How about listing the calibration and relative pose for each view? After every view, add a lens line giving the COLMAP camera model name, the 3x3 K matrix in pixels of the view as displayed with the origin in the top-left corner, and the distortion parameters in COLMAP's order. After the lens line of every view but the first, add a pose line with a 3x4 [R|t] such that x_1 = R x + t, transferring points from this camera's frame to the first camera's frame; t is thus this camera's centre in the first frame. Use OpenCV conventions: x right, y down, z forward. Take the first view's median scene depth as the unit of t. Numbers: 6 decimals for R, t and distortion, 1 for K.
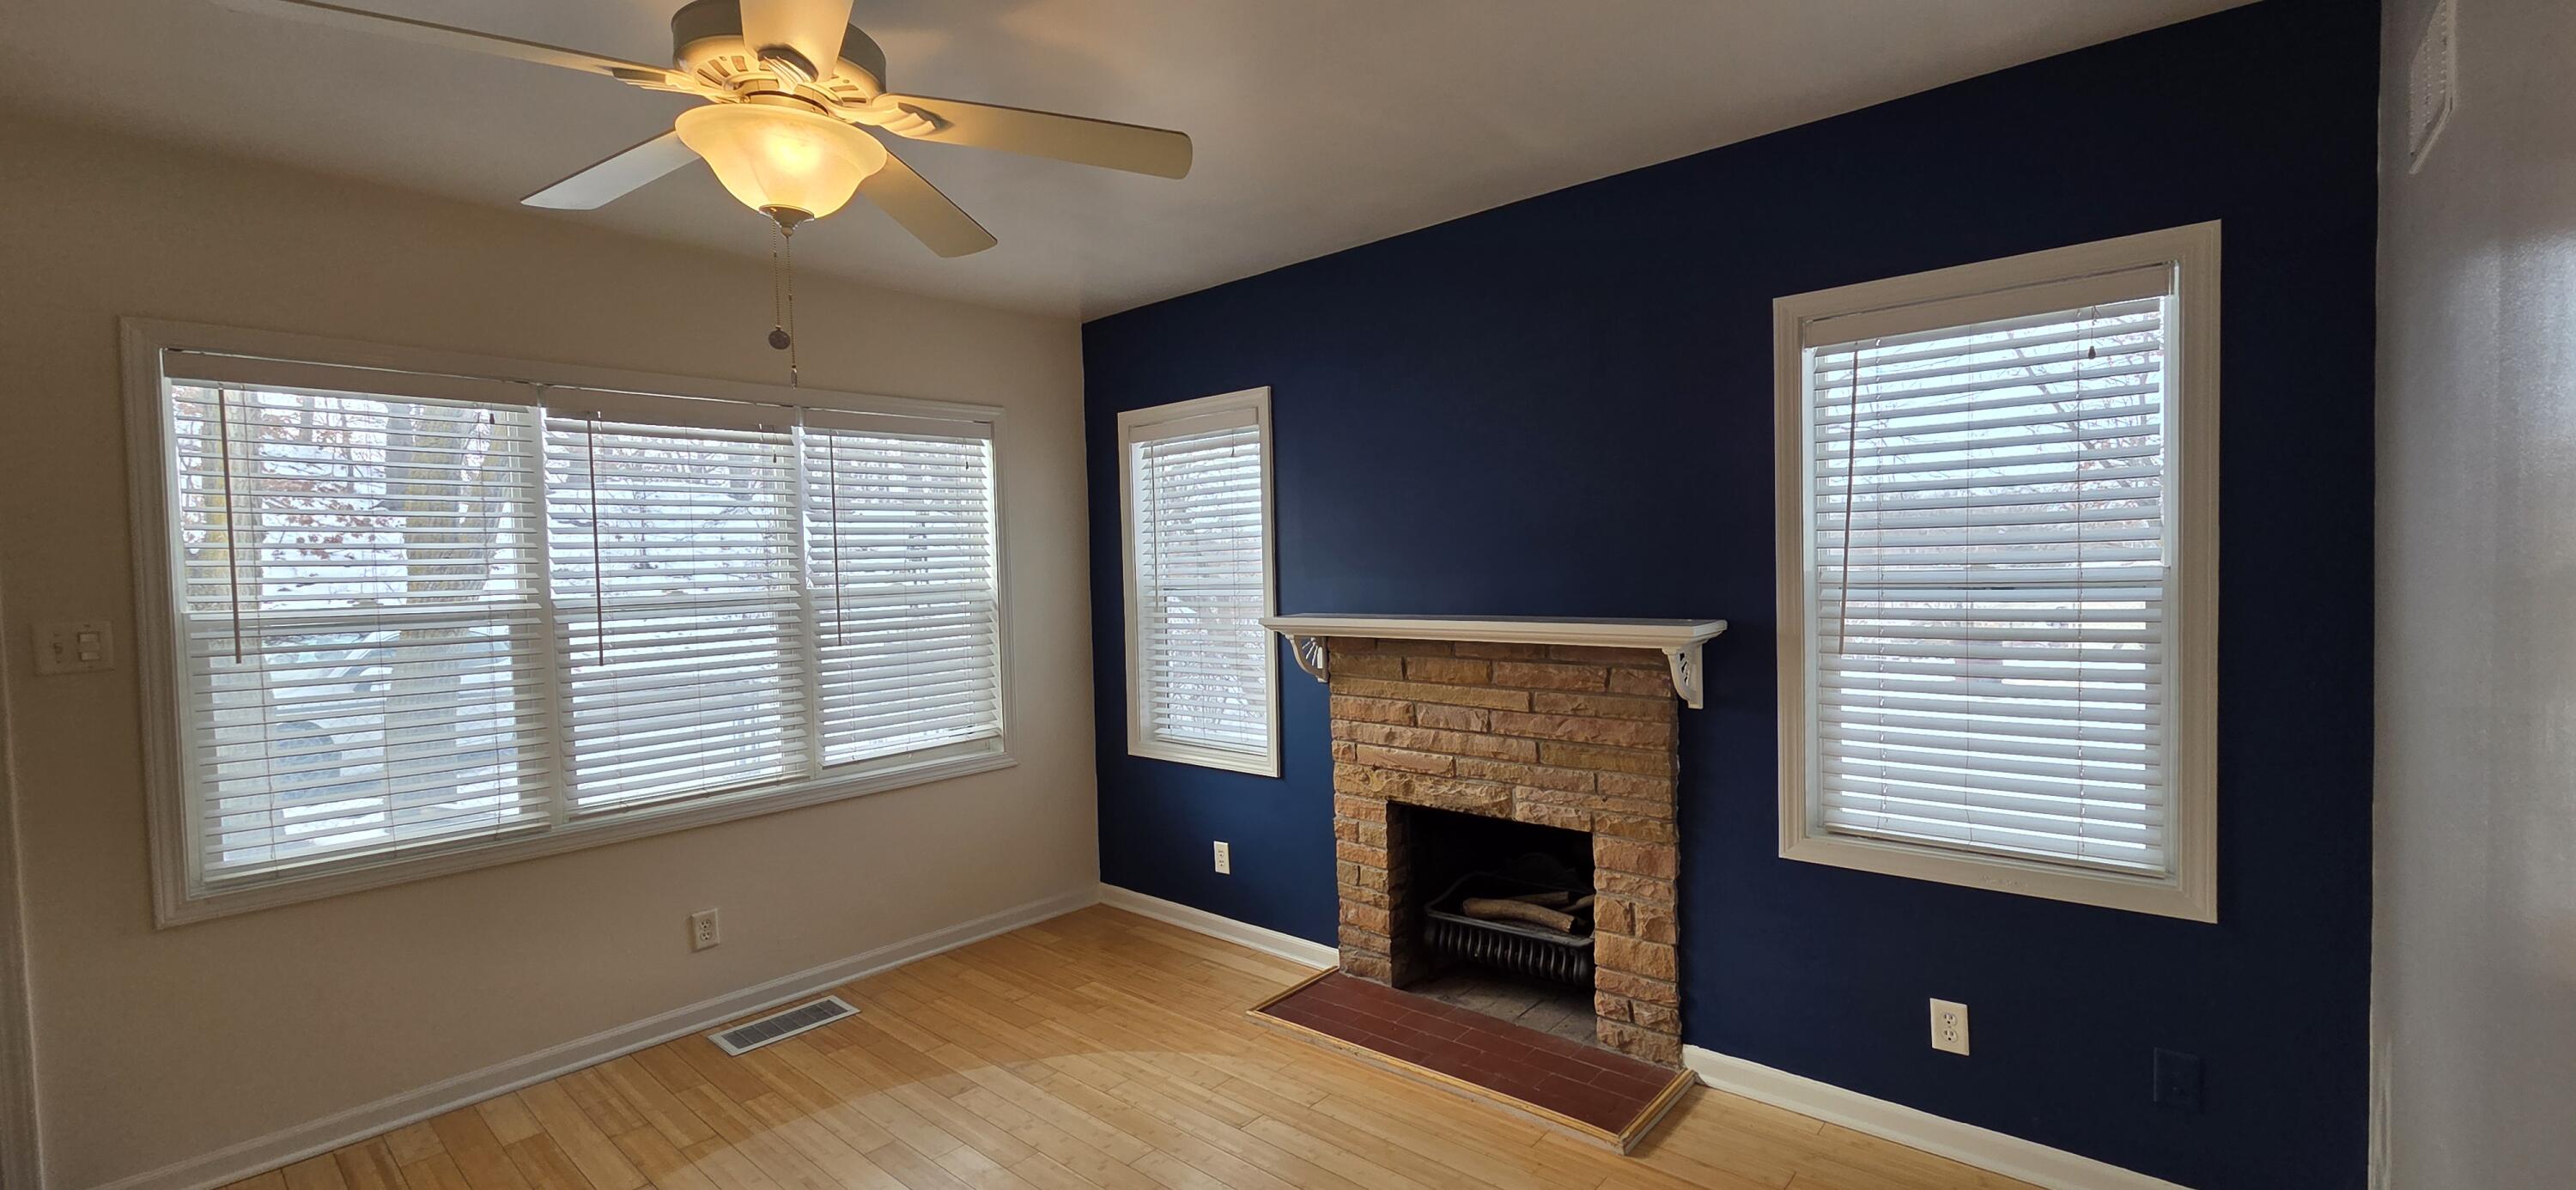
lens RADIAL K [[1053.0, 0, 1292.2], [0, 1053.0, 600.1], [0, 0, 1]] dist [0.002409, -0.000643]
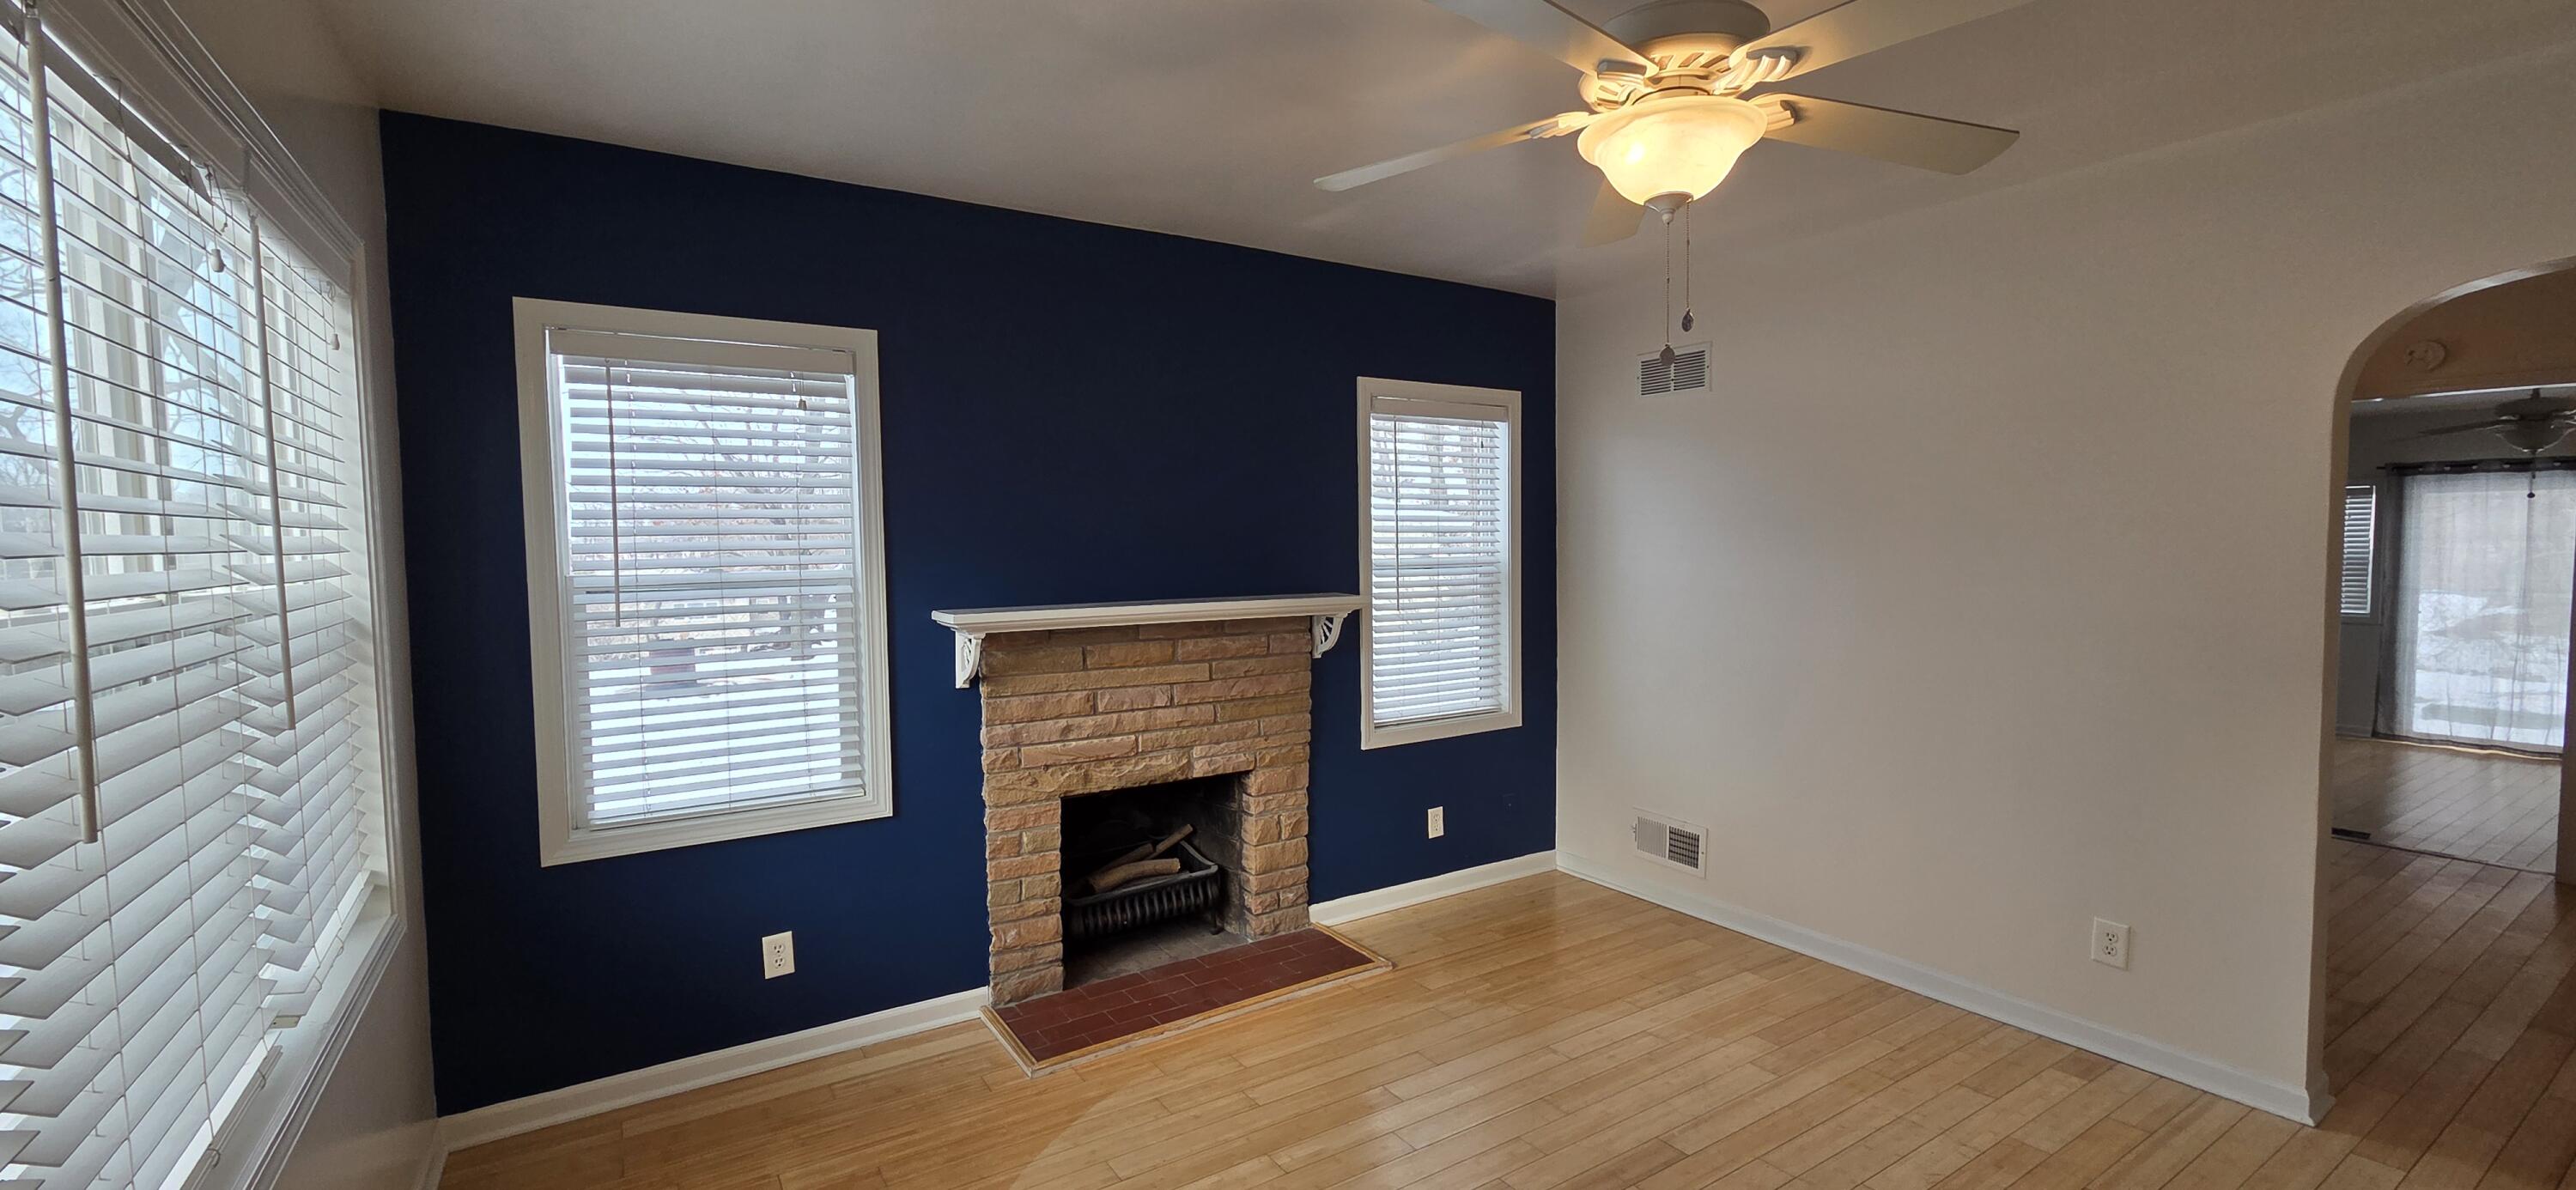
lens RADIAL K [[1055.2, 0, 1291.7], [0, 1055.2, 598.2], [0, 0, 1]] dist [0.001690, -0.000125]
pose [[0.273555, -0.024378, 0.961547, -0.833849], [0.040907, 0.999069, 0.013692, 0.003241], [-0.960986, 0.035589, 0.274298, 0.564752]]
